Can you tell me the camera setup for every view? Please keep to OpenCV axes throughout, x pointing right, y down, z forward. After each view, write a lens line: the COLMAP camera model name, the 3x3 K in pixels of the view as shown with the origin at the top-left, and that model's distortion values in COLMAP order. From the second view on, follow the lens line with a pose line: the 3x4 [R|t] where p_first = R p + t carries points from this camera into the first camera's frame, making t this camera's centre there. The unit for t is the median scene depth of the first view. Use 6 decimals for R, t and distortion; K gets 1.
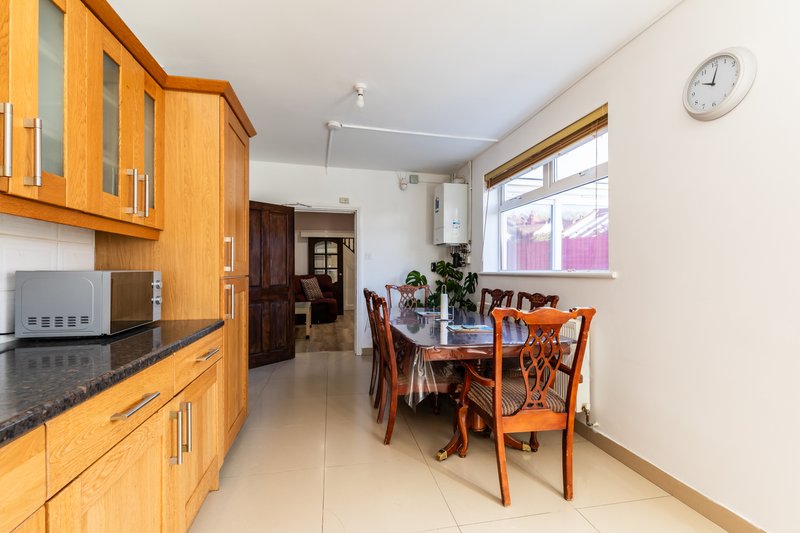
lens RADIAL K [[377.8, 0, 399.8], [0, 377.8, 268.5], [0, 0, 1]] dist [-0.004053, -0.002137]
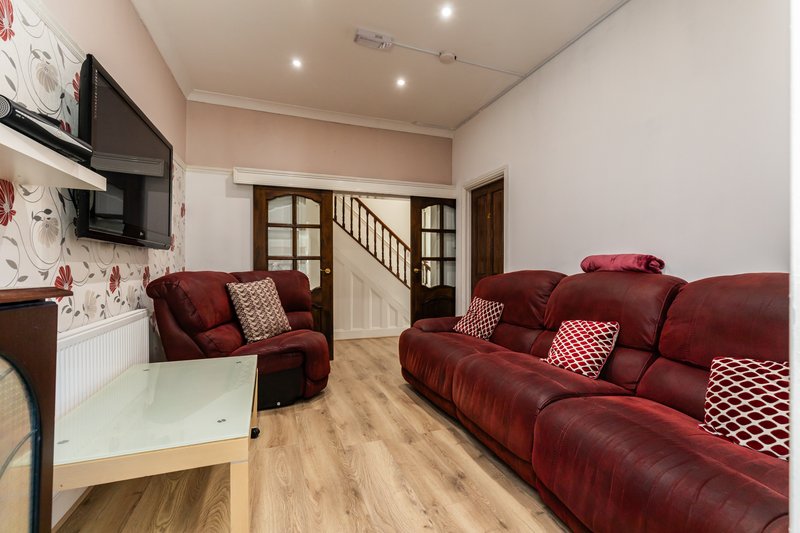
lens RADIAL K [[377.8, 0, 399.5], [0, 377.8, 269.5], [0, 0, 1]] dist [-0.004053, -0.002137]
pose [[0.993223, 0.009906, 0.115800, -0.124557], [-0.011243, 0.999877, 0.010899, 0.008177], [-0.115678, -0.012127, 0.993213, 0.548804]]
